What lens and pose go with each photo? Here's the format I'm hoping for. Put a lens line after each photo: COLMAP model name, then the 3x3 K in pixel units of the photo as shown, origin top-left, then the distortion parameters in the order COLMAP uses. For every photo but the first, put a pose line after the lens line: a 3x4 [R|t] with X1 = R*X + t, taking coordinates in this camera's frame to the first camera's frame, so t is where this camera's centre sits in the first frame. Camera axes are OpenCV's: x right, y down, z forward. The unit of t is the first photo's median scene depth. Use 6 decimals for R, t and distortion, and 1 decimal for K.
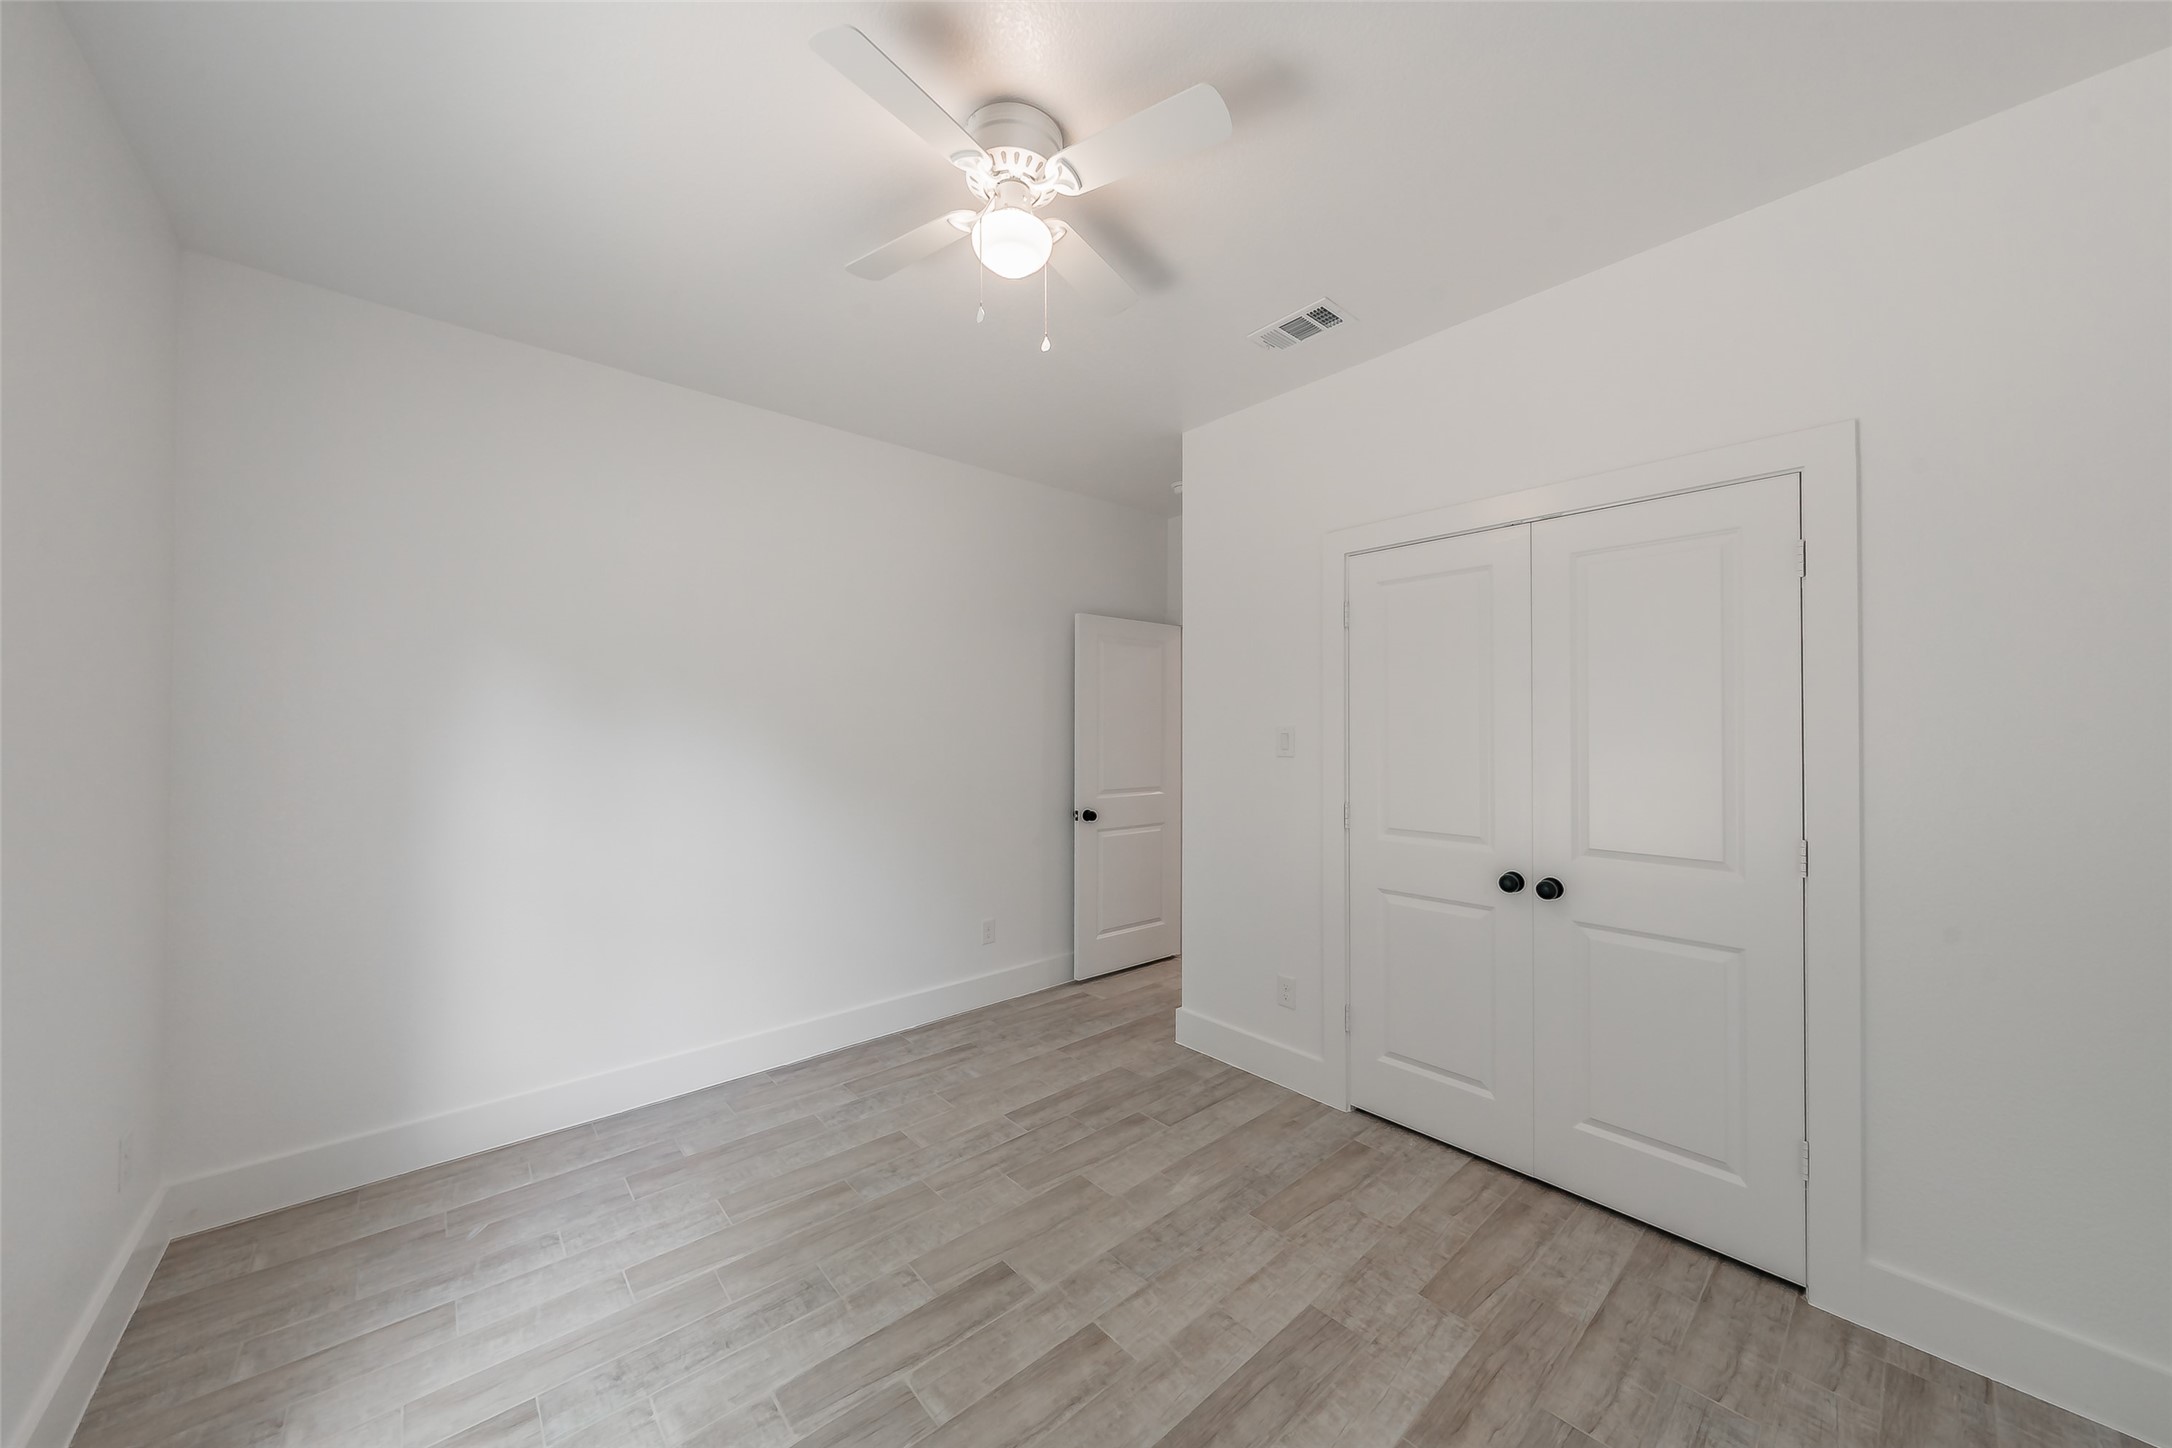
lens RADIAL K [[762.9, 0, 1088.7], [0, 762.9, 730.1], [0, 0, 1]] dist [0.001145, 0.000101]
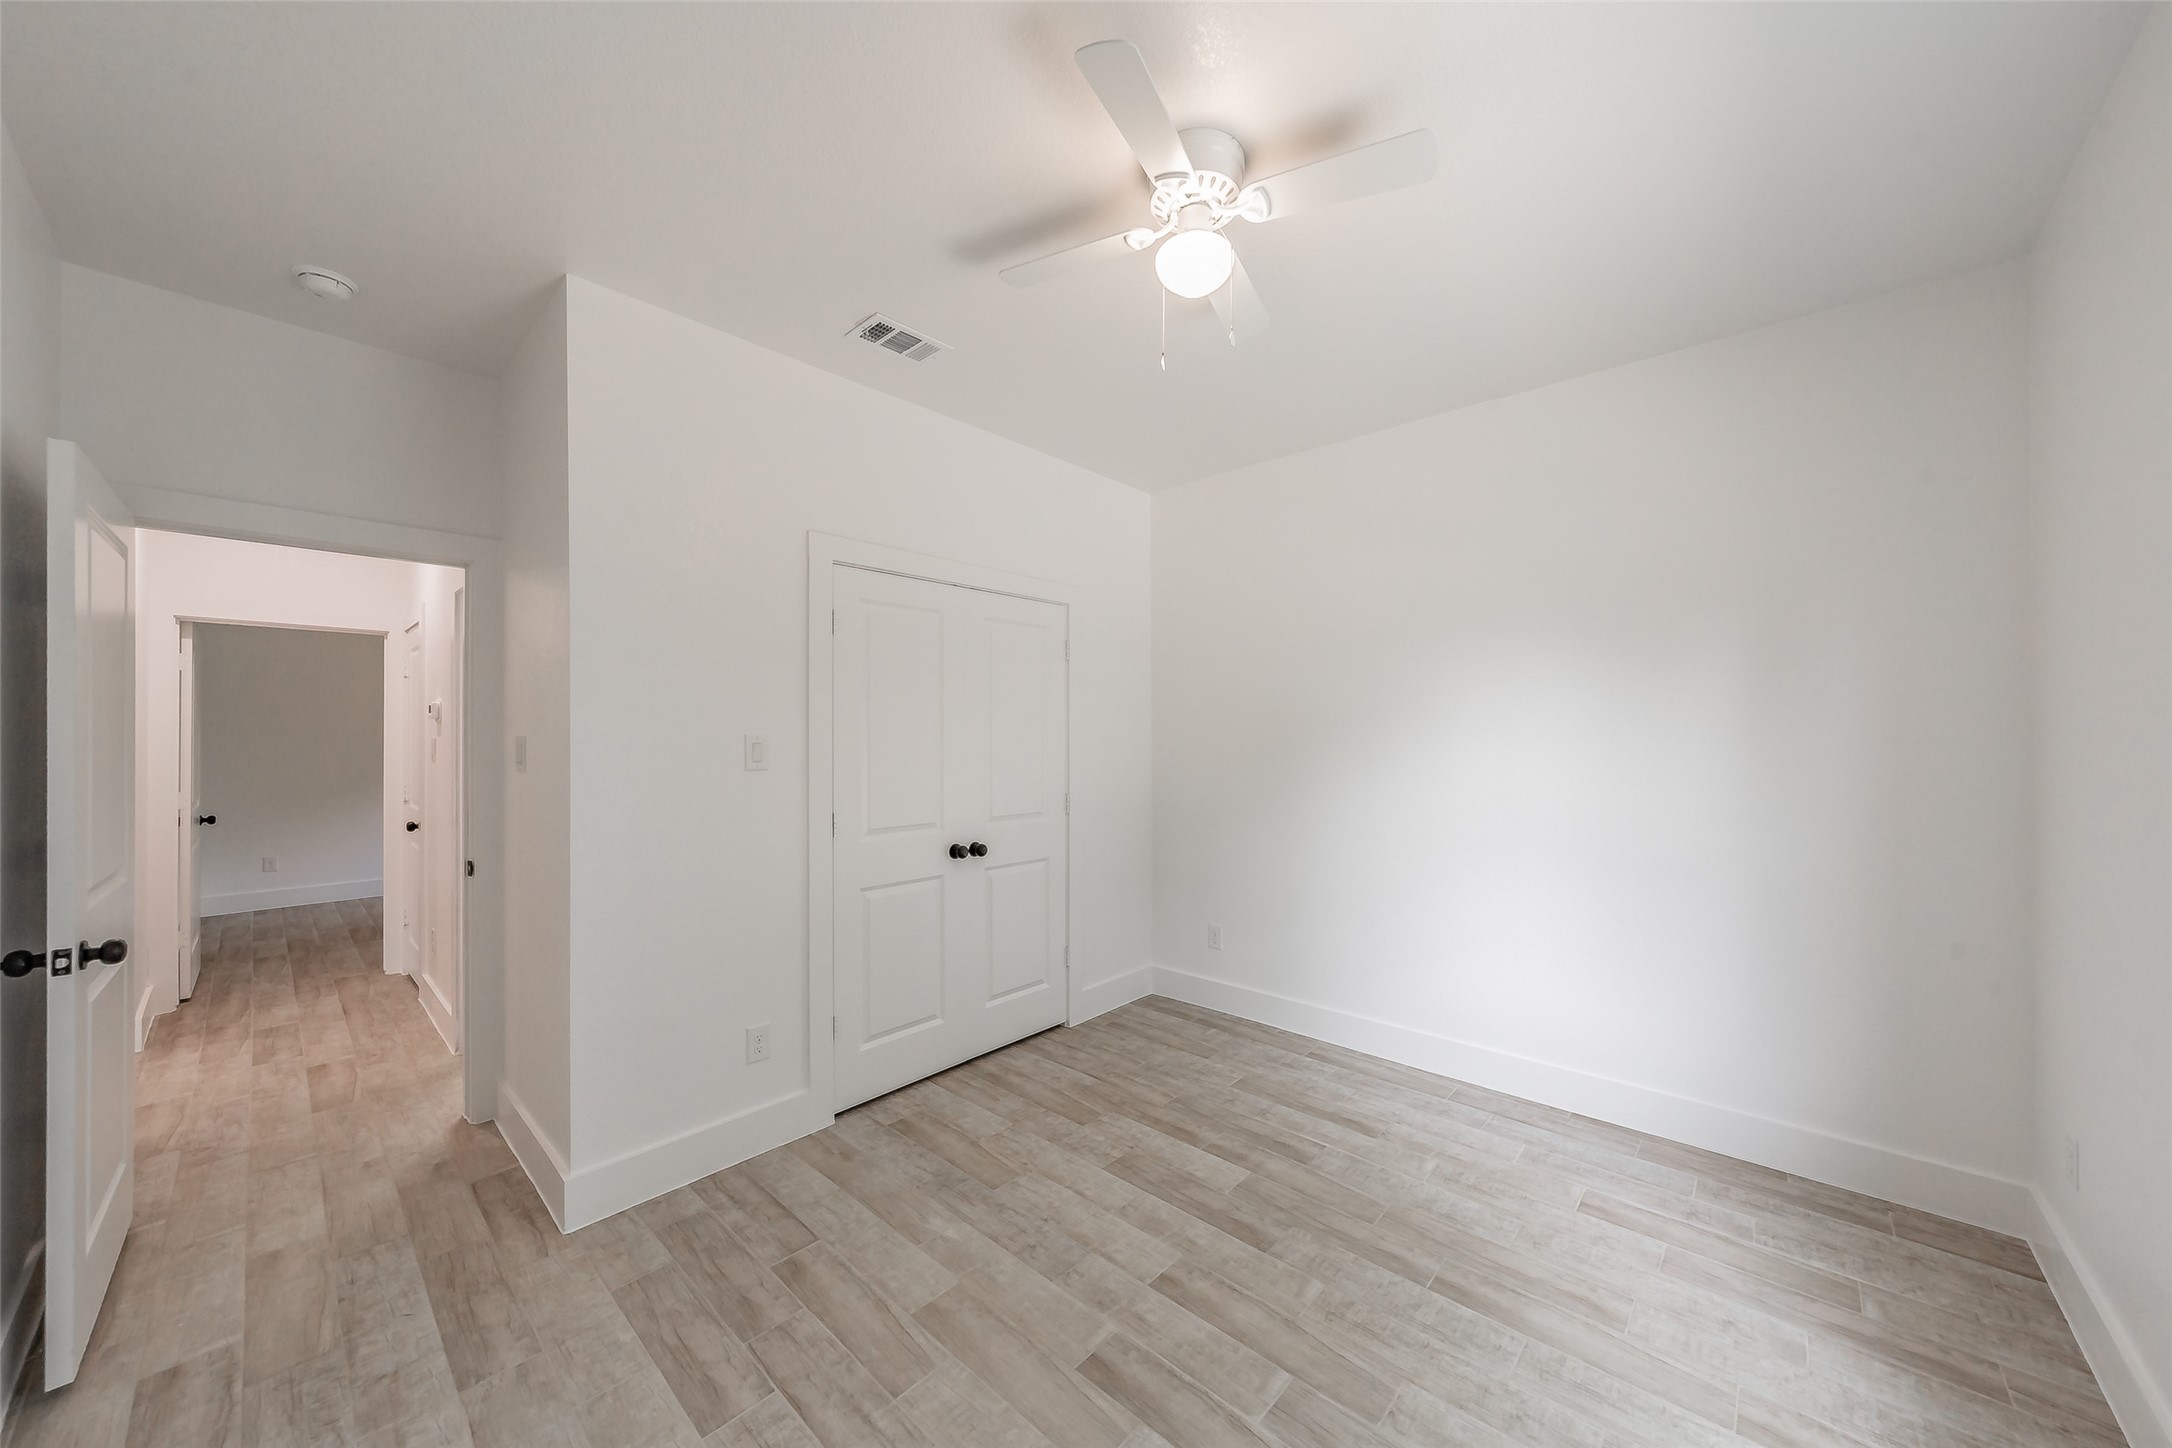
lens RADIAL K [[748.4, 0, 1107.3], [0, 748.4, 734.4], [0, 0, 1]] dist [0.001272, 0.000176]
pose [[-0.114121, 0.001360, 0.993466, -0.852455], [0.000916, 0.999999, -0.001264, -0.006251], [-0.993466, 0.000766, -0.114122, 0.957866]]
